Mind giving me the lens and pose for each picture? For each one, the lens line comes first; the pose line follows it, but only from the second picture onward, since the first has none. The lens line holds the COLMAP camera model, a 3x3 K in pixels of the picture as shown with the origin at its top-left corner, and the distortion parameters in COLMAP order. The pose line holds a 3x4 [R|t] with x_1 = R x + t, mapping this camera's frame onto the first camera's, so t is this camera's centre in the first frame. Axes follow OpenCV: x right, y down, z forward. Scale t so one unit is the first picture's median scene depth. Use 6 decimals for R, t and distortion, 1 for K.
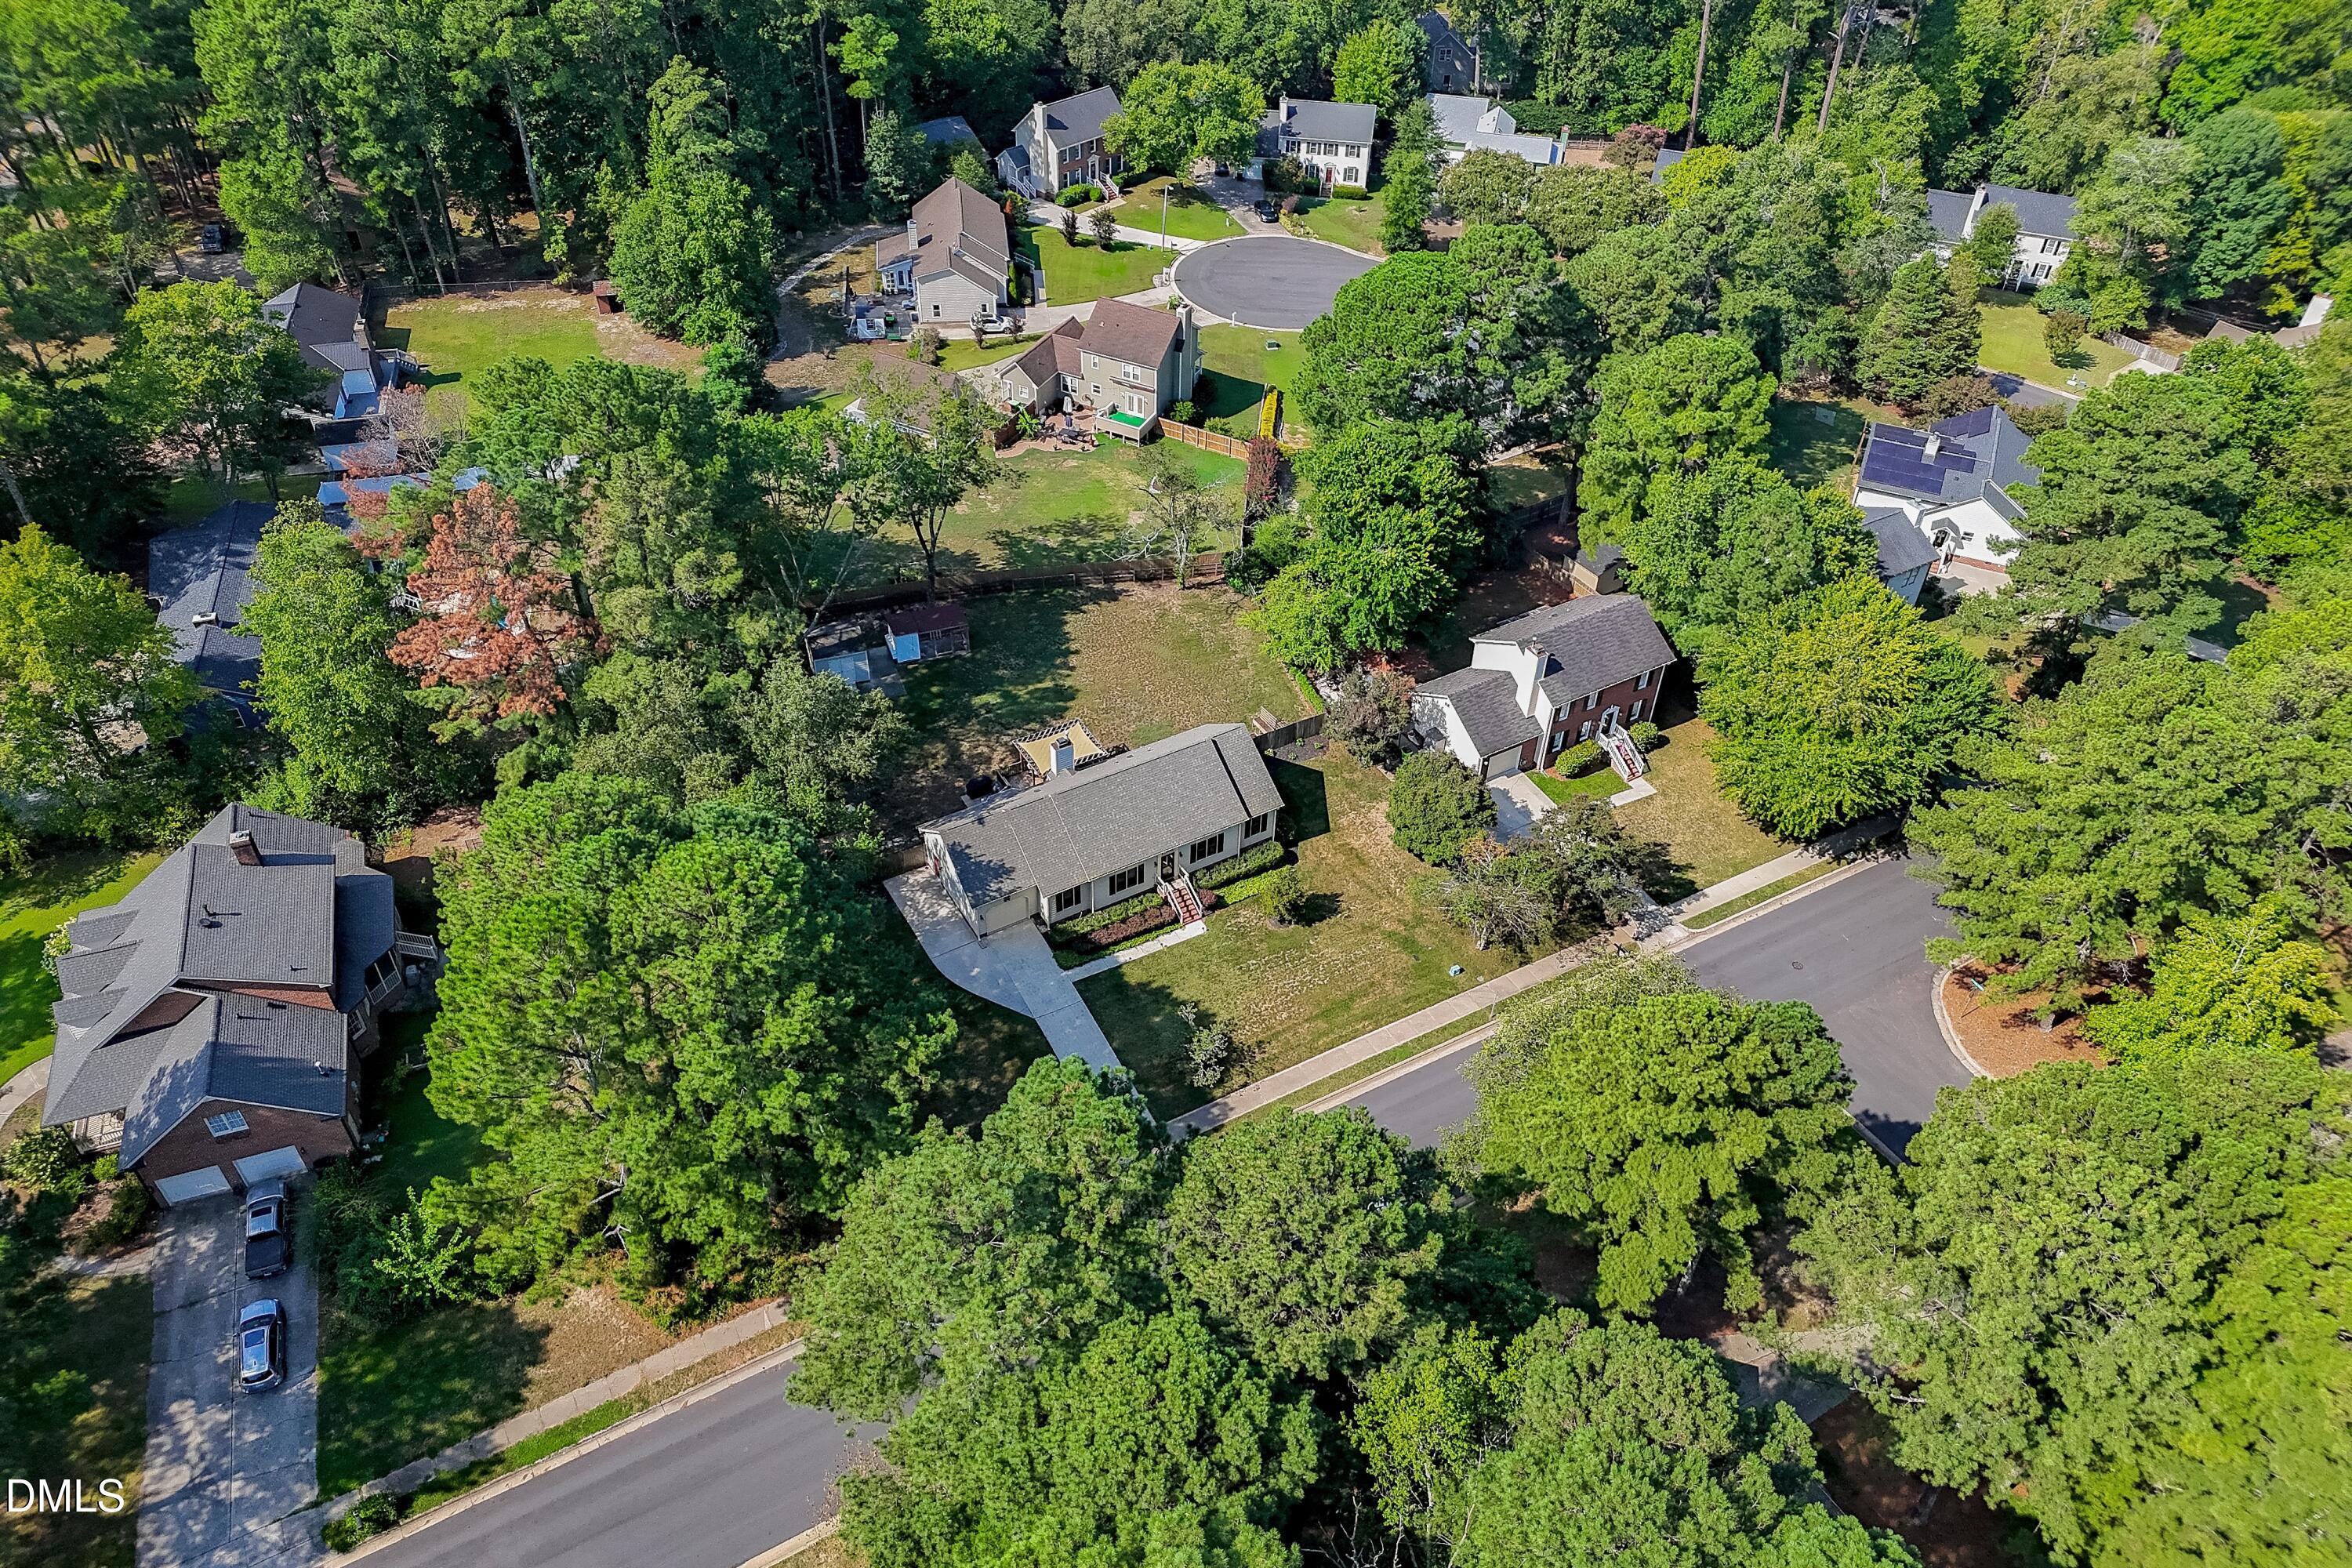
lens RADIAL K [[1639.7, 0, 1247.5], [0, 1639.7, 793.1], [0, 0, 1]] dist [0.106077, -0.111383]
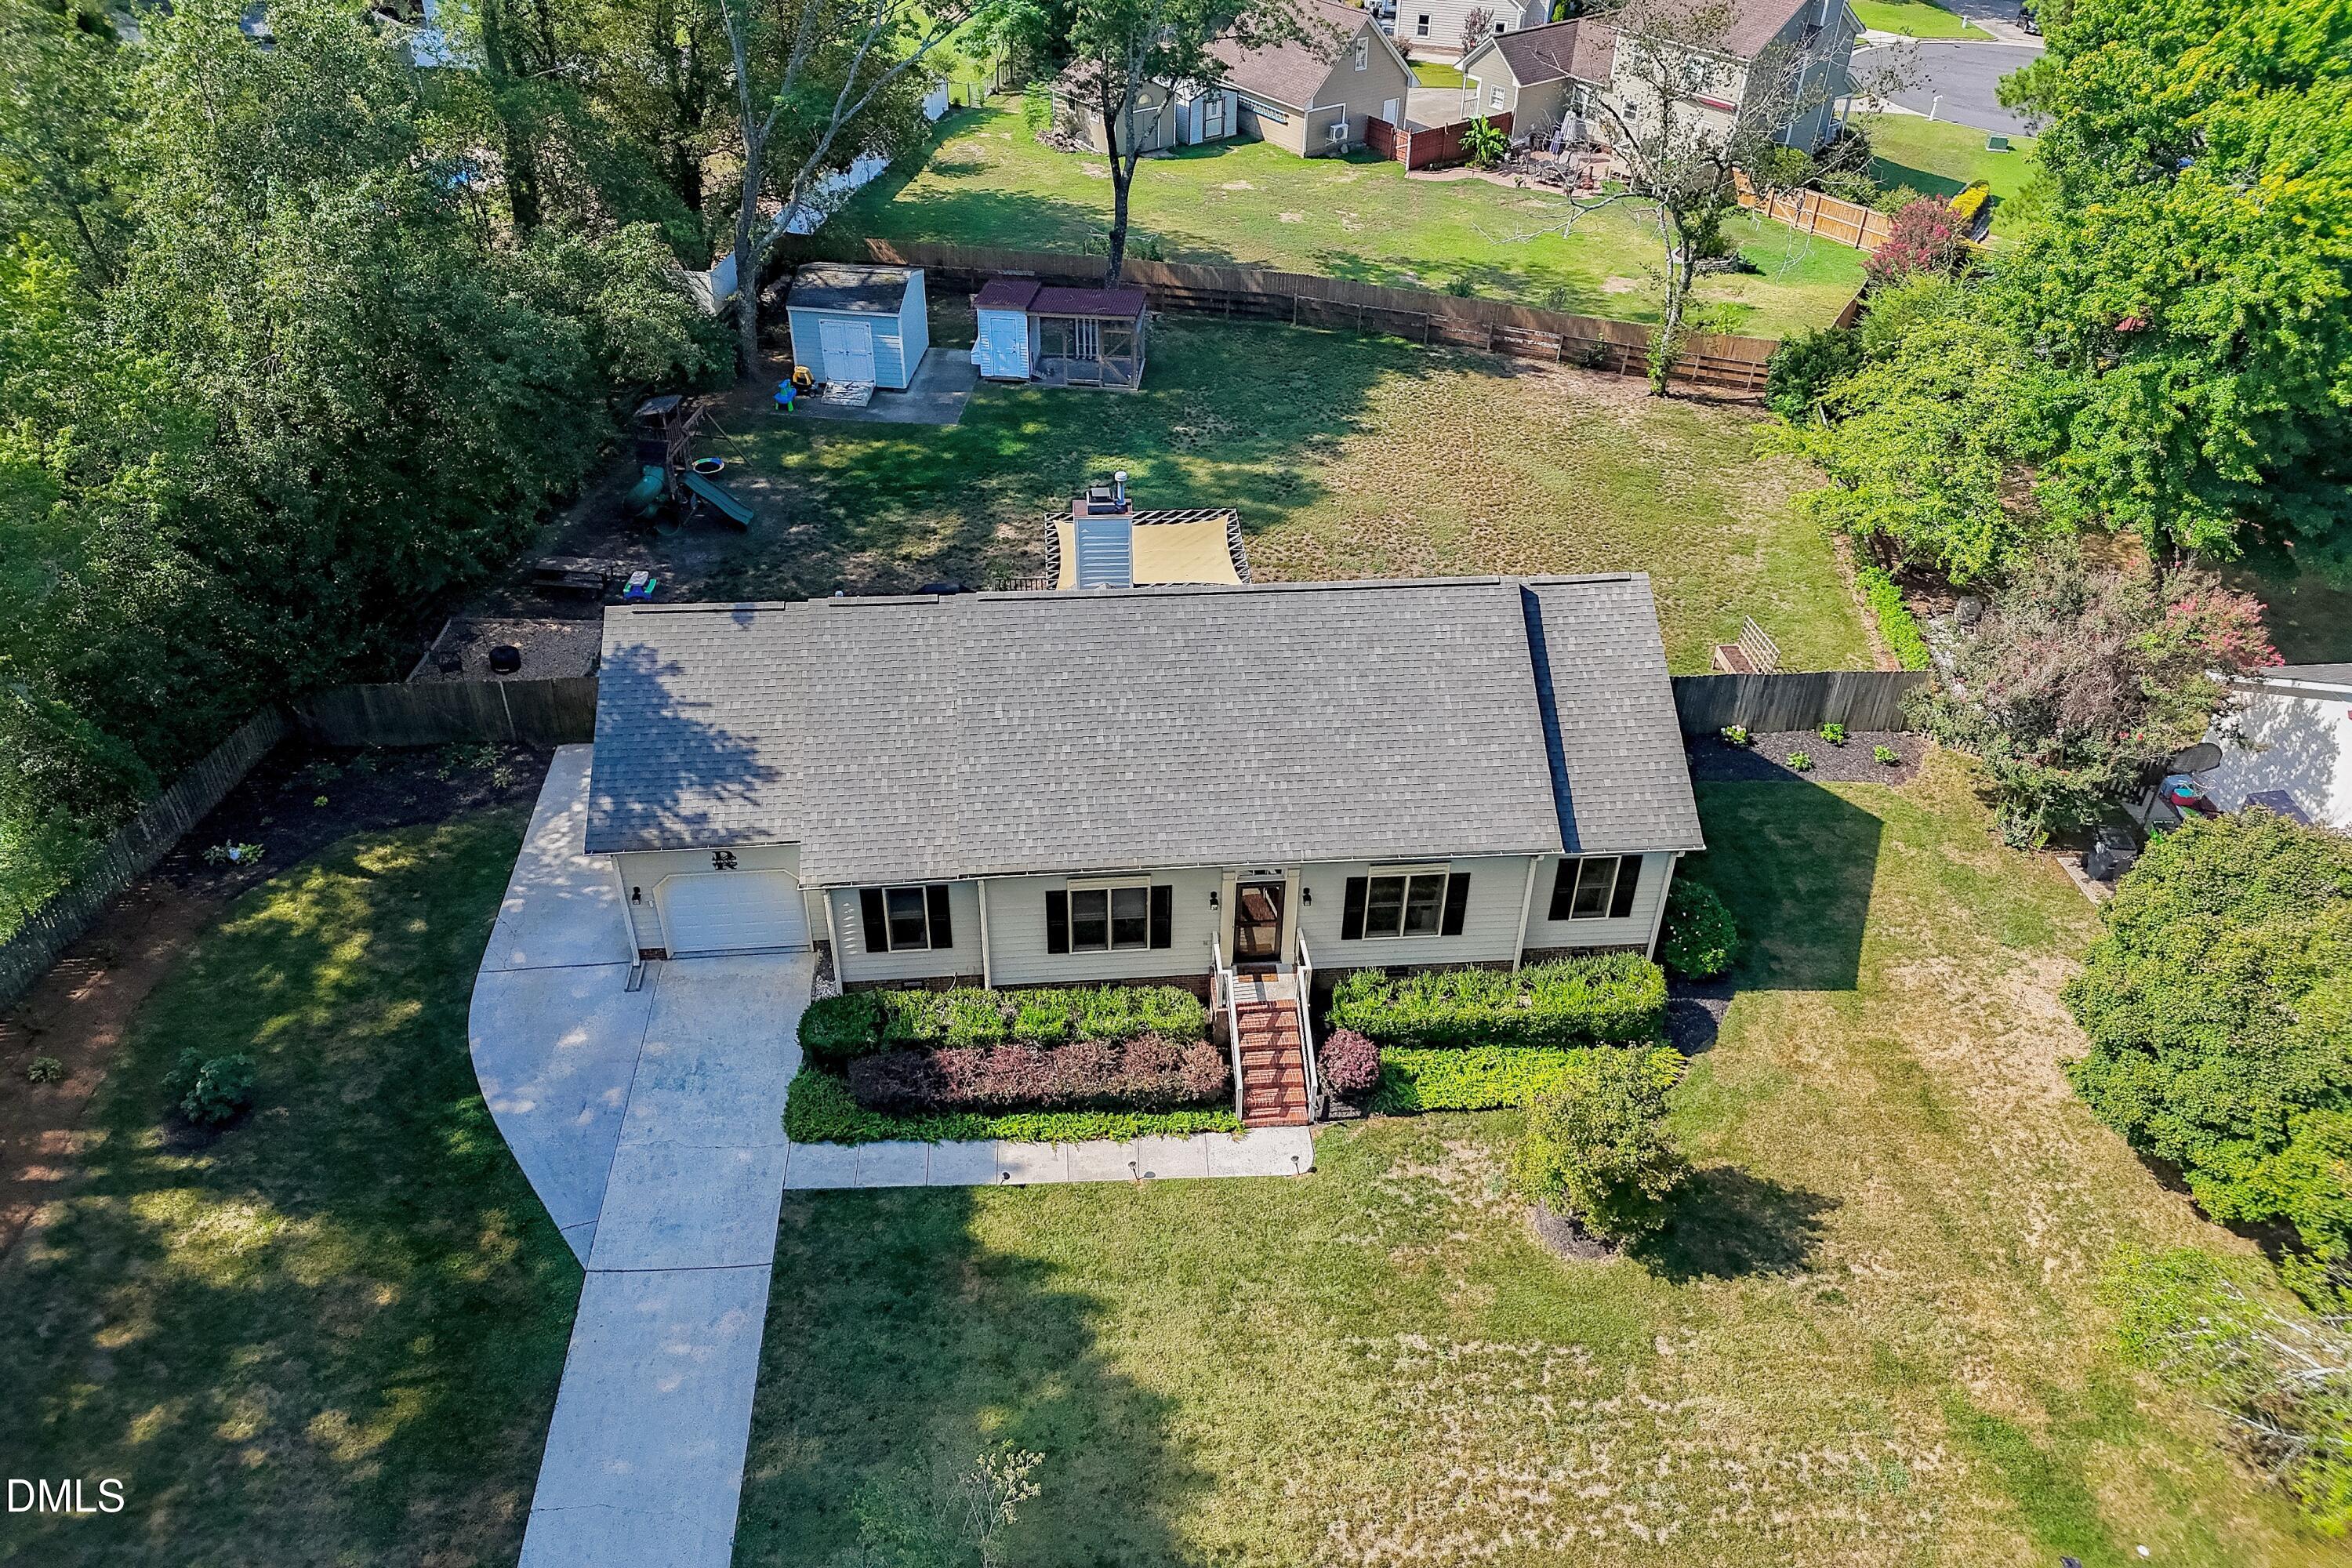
lens RADIAL K [[1704.0, 0, 1188.8], [0, 1704.0, 658.7], [0, 0, 1]] dist [0.006350, 0.002747]
pose [[0.894534, 0.229653, -0.383494, 0.041570], [-0.286495, 0.953106, -0.097514, 0.026735], [0.343117, 0.197099, 0.918381, 0.566948]]
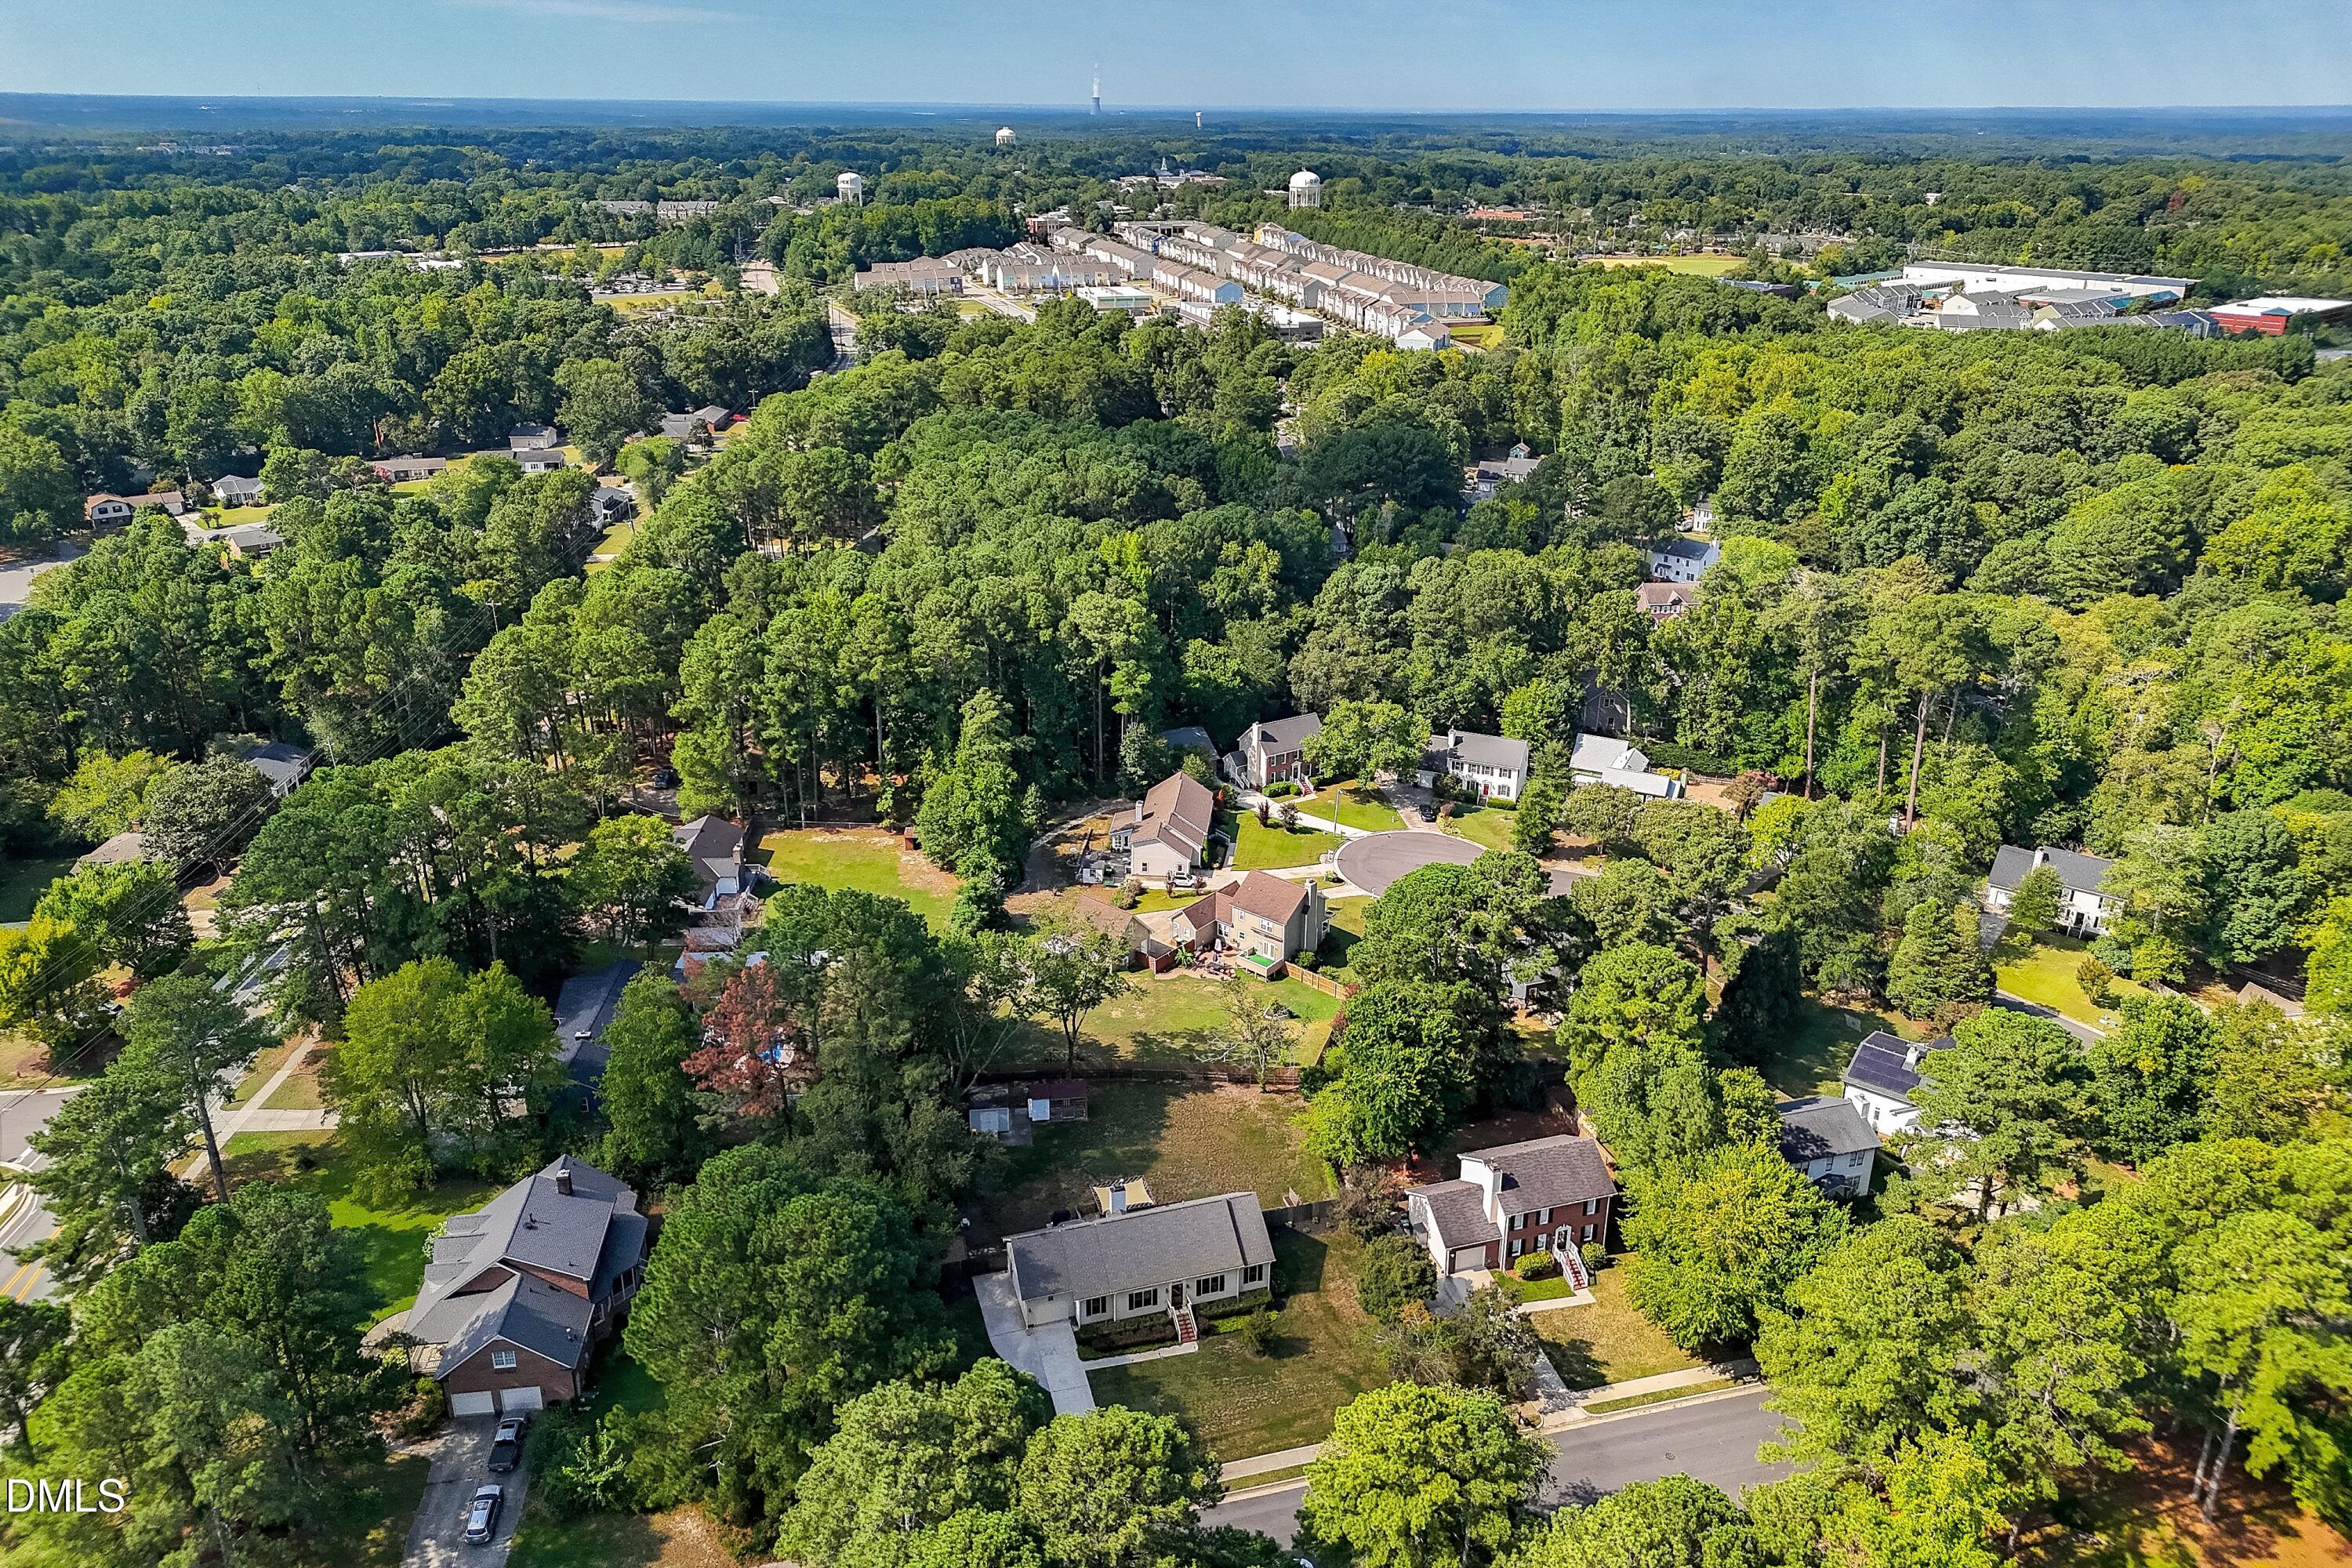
lens RADIAL K [[1664.5, 0, 1229.2], [0, 1664.5, 782.0], [0, 0, 1]] dist [0.063402, -0.080270]
pose [[0.973989, 0.077833, -0.212808, 0.199116], [-0.142592, 0.940421, -0.308668, 0.054352], [0.176105, 0.330984, 0.927058, -0.296873]]
